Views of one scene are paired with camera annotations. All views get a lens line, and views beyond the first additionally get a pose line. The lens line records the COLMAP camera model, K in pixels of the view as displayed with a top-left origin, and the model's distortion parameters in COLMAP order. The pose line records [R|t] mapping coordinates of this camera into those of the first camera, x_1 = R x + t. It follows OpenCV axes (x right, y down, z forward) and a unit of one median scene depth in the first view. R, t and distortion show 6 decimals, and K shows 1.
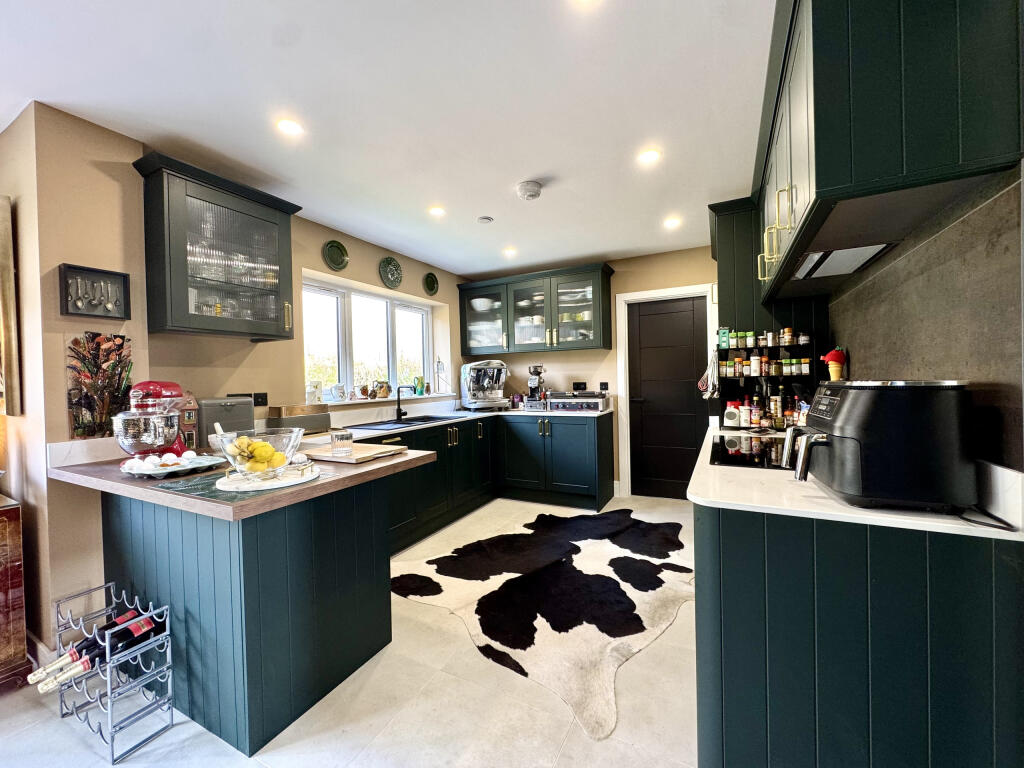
lens RADIAL K [[408.0, 0, 513.7], [0, 408.0, 386.2], [0, 0, 1]] dist [-0.003122, 0.000104]
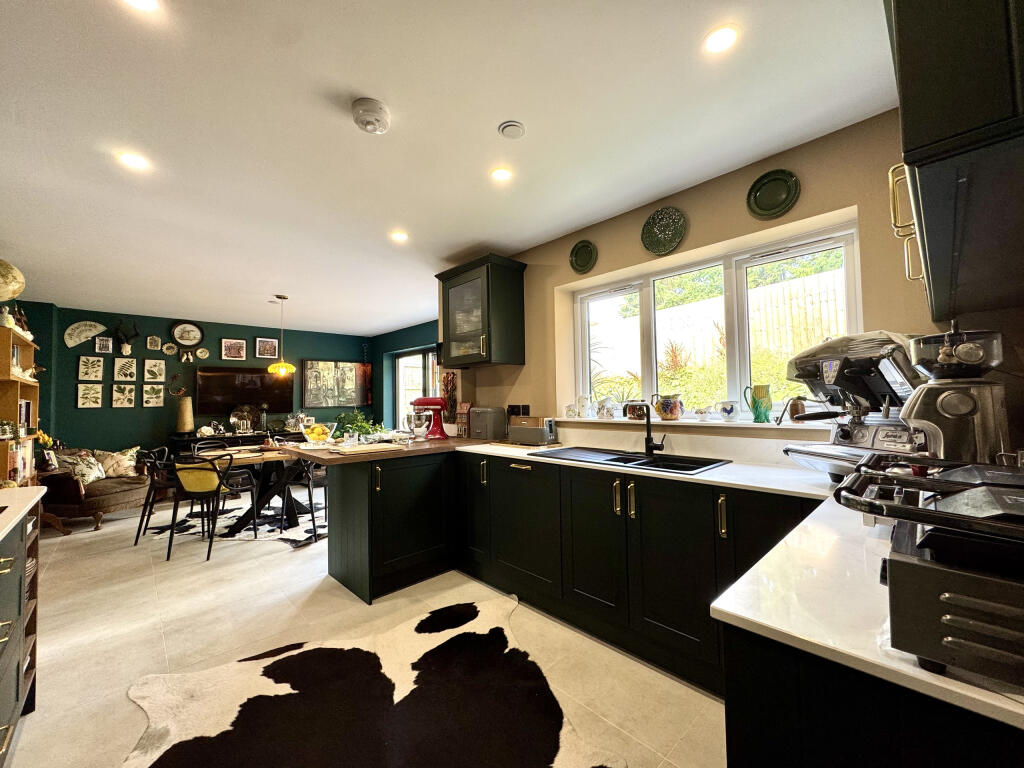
lens RADIAL K [[408.0, 0, 511.1], [0, 408.0, 384.9], [0, 0, 1]] dist [-0.003122, 0.000104]
pose [[-0.328812, -0.003169, -0.944390, 0.715682], [0.007882, 0.999950, -0.006099, -0.047720], [0.944362, -0.009449, -0.328771, 1.743180]]
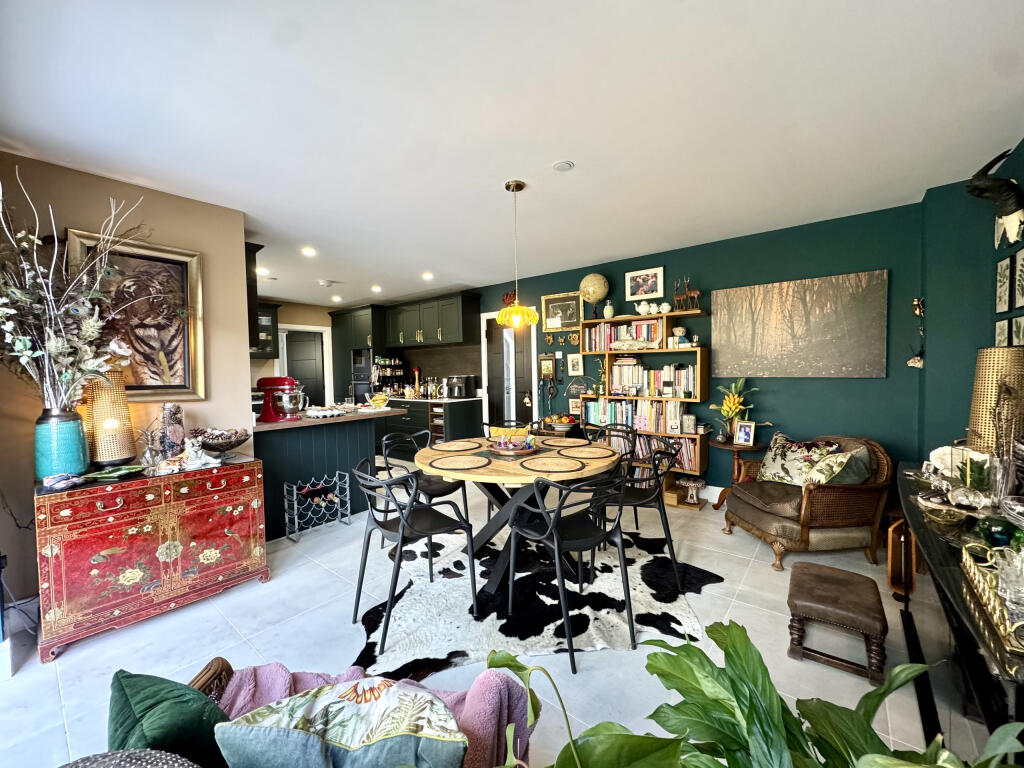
lens RADIAL K [[408.0, 0, 516.9], [0, 408.0, 385.0], [0, 0, 1]] dist [-0.003122, 0.000104]
pose [[0.193730, -0.020412, 0.980842, -2.151590], [0.033318, 0.999344, 0.014216, 0.027994], [-0.980489, 0.029926, 0.194283, -0.371056]]
